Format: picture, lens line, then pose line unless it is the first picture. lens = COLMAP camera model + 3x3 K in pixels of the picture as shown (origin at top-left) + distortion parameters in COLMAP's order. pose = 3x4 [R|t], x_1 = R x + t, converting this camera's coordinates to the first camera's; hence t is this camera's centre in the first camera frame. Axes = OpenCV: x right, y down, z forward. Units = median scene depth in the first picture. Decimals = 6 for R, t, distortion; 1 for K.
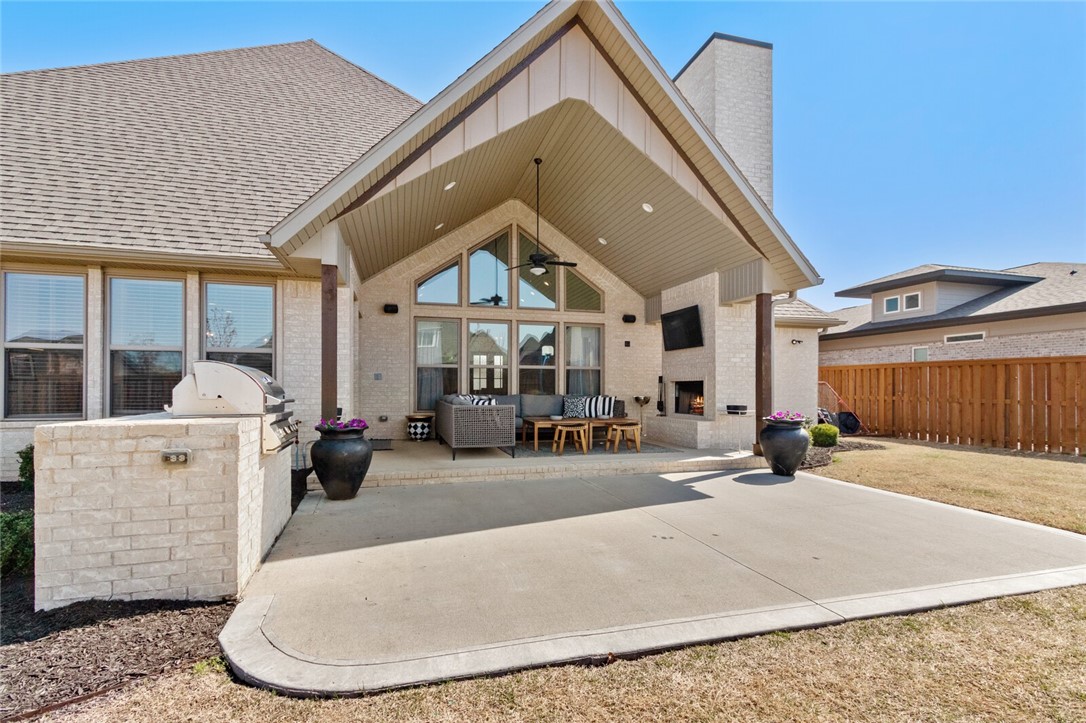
lens RADIAL K [[502.8, 0, 538.6], [0, 502.8, 371.6], [0, 0, 1]] dist [0.000214, -0.000178]
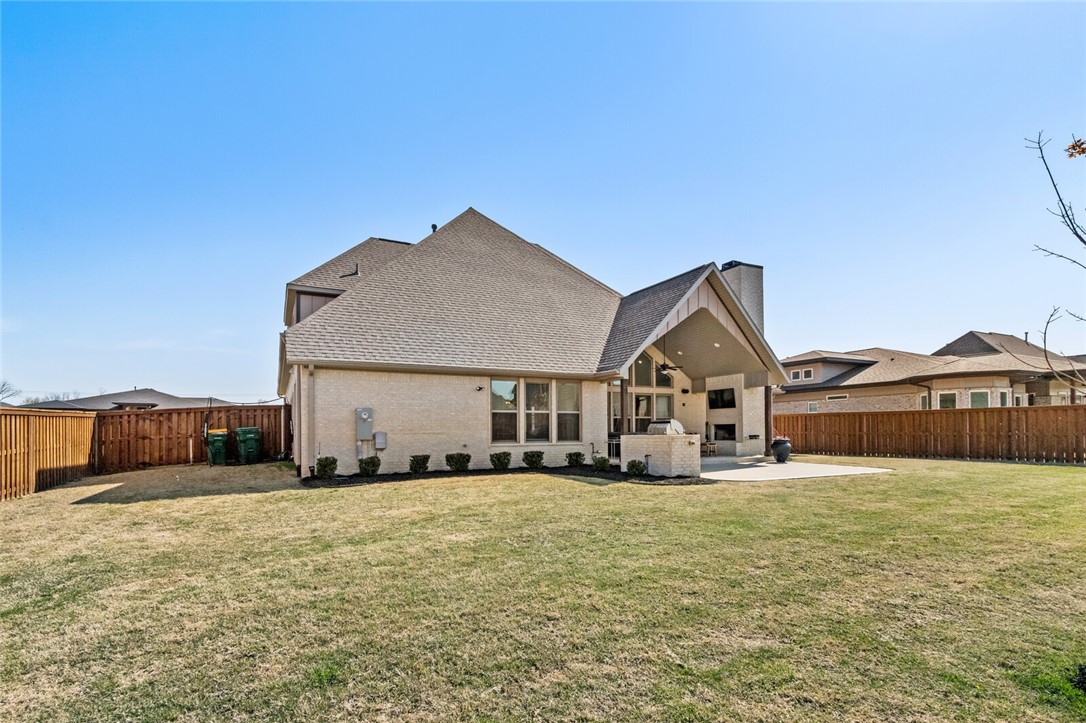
lens RADIAL K [[503.9, 0, 539.2], [0, 503.9, 406.8], [0, 0, 1]] dist [0.001197, 0.000129]
pose [[0.982992, -0.000122, 0.183650, -0.755083], [0.003565, 0.999824, -0.018420, -0.015415], [-0.183615, 0.018761, 0.982819, -0.806844]]
